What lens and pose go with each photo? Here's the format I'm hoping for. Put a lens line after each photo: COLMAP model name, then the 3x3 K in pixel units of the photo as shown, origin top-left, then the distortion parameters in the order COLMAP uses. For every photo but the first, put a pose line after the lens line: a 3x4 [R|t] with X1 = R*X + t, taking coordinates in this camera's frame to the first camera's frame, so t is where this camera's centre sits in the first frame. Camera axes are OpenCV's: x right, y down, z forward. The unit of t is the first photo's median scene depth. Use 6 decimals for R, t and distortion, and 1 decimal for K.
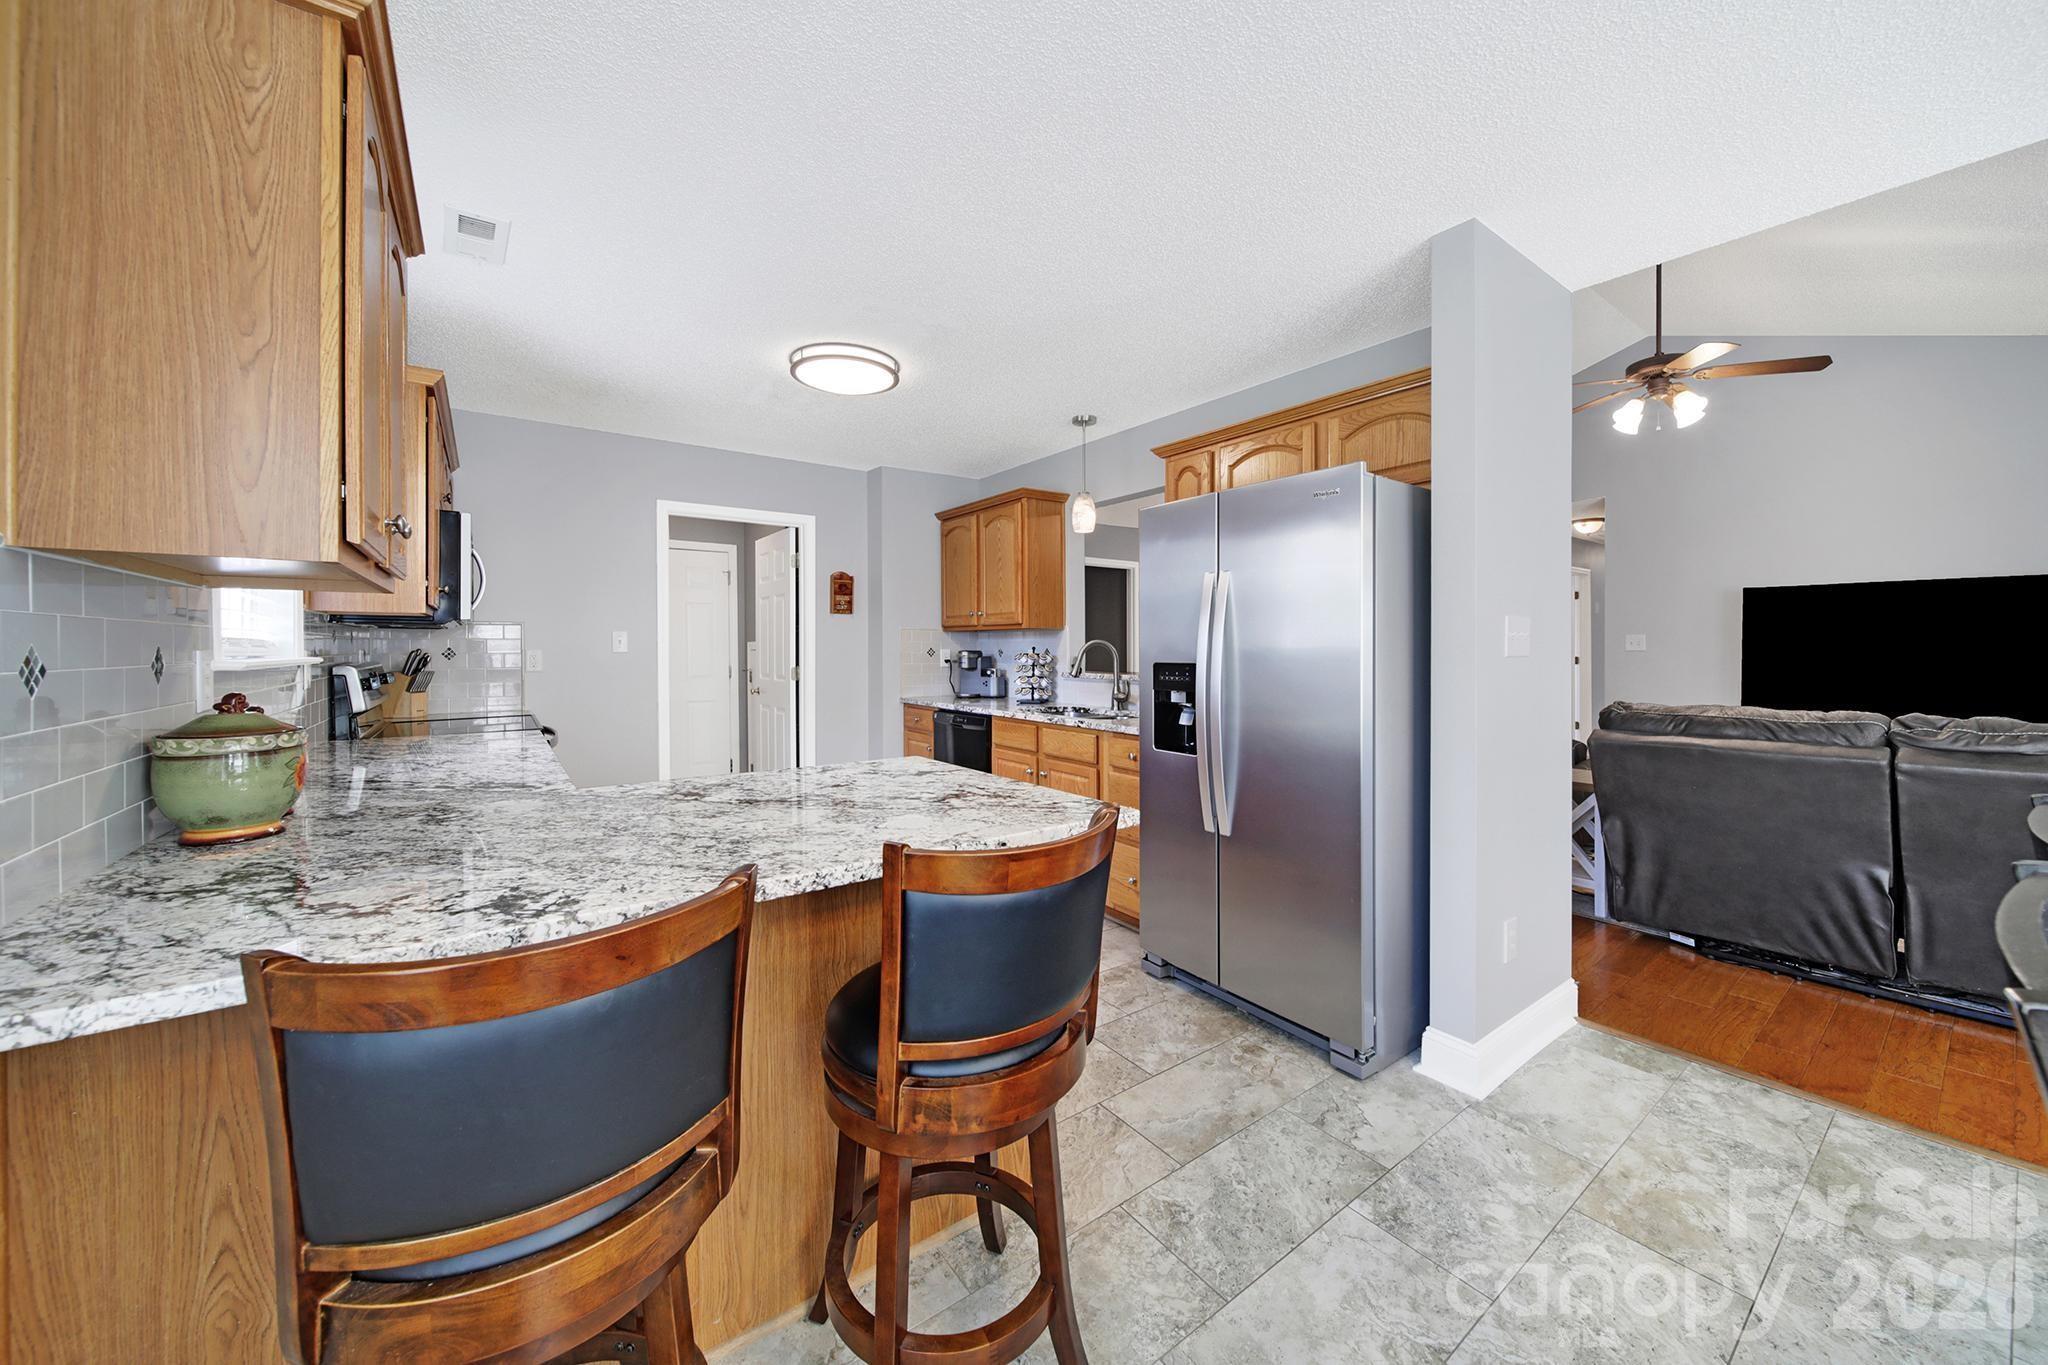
lens RADIAL K [[739.7, 0, 1026.2], [0, 739.7, 647.1], [0, 0, 1]] dist [-0.000443, -0.000063]
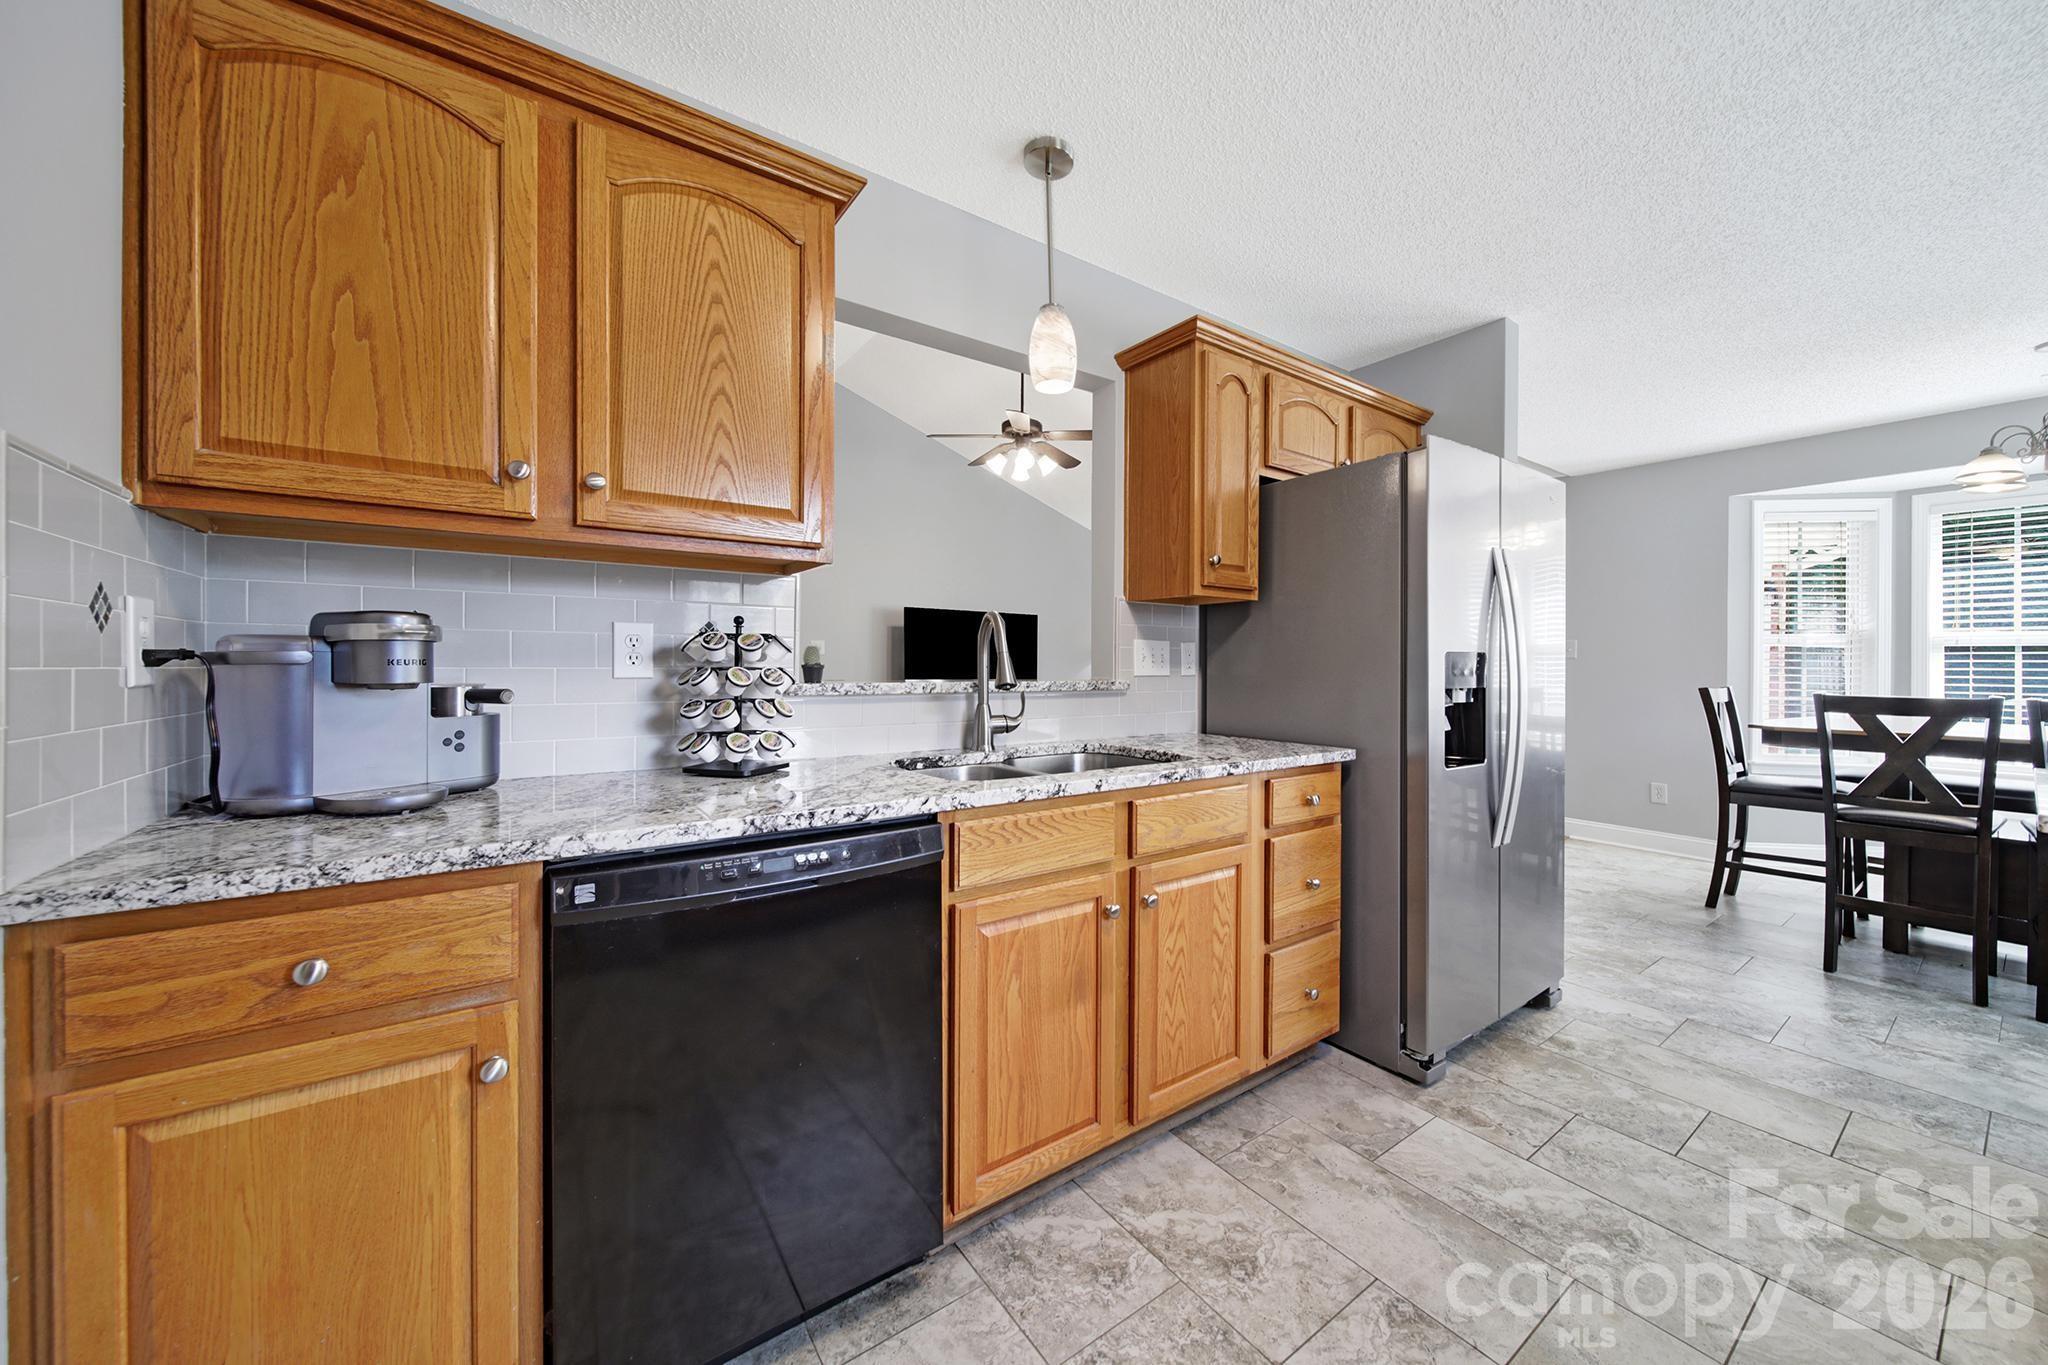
lens RADIAL K [[736.4, 0, 1025.3], [0, 736.4, 655.4], [0, 0, 1]] dist [0.001469, 0.000250]
pose [[0.007944, 0.011325, 0.999904, -0.554986], [-0.005598, 0.999921, -0.011281, 0.035715], [-0.999953, -0.005508, 0.008007, 1.385121]]
